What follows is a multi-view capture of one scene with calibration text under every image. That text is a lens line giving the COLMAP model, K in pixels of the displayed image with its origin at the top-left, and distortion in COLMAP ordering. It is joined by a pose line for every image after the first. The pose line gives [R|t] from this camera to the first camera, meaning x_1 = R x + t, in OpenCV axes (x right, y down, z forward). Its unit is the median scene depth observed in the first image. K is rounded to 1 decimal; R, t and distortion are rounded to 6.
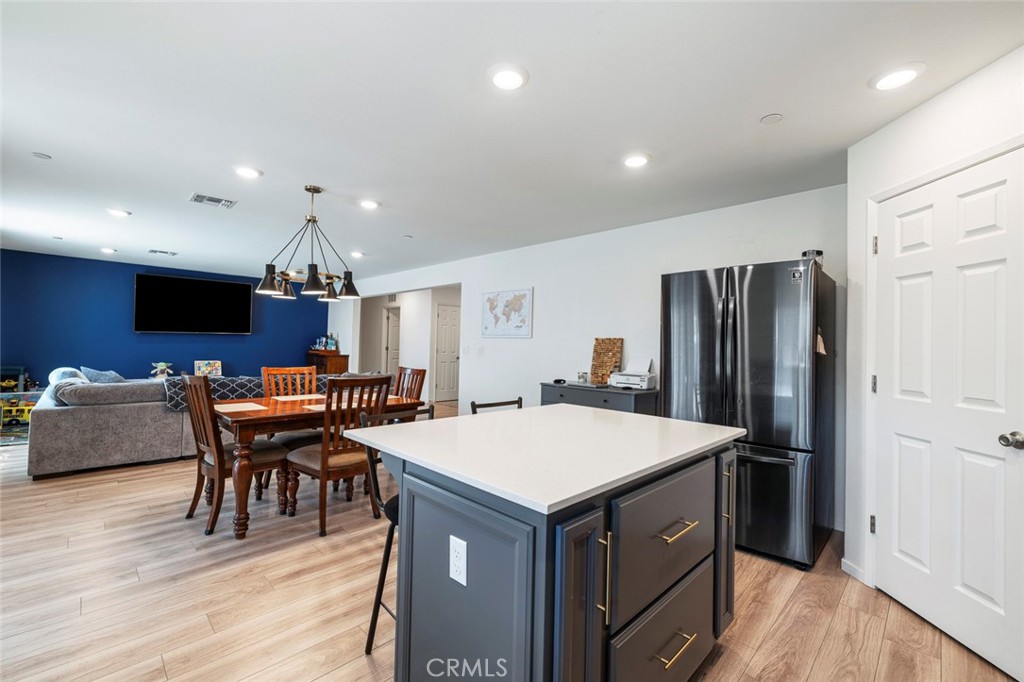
lens RADIAL K [[429.9, 0, 512.0], [0, 429.9, 341.0], [0, 0, 1]] dist [-0.000886, -0.000176]
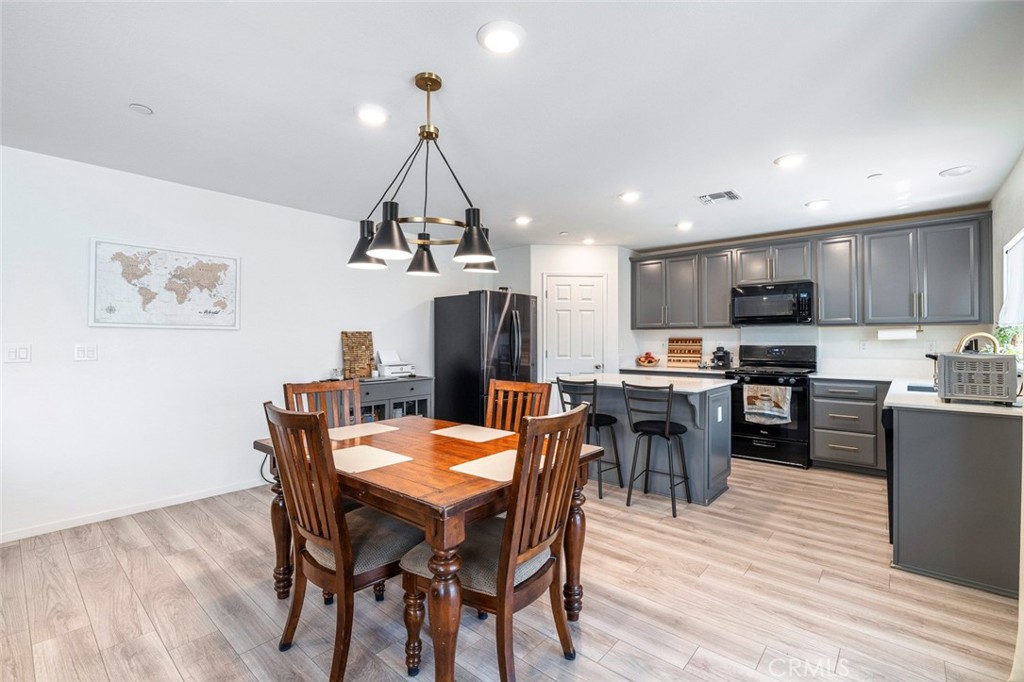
lens RADIAL K [[456.3, 0, 512.0], [0, 456.3, 341.0], [0, 0, 1]] dist [-0.000451, 0.000027]
pose [[-0.064861, -0.021661, 0.997659, -0.711039], [-0.009188, 0.999735, 0.021108, -0.008718], [-0.997852, -0.007797, -0.065043, 0.596846]]
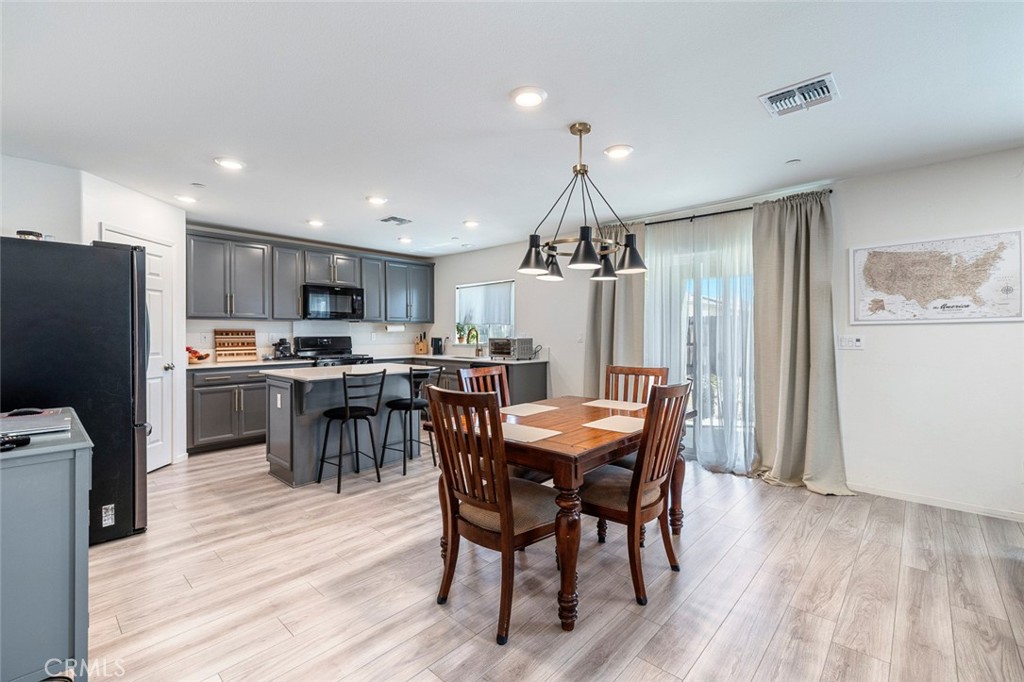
lens RADIAL K [[444.9, 0, 514.7], [0, 444.9, 333.2], [0, 0, 1]] dist [0.000319, -0.000046]
pose [[-0.998615, -0.020118, -0.048612, -0.227747], [-0.019762, 0.999774, -0.007785, 0.006114], [0.048758, -0.006814, -0.998787, 1.122582]]
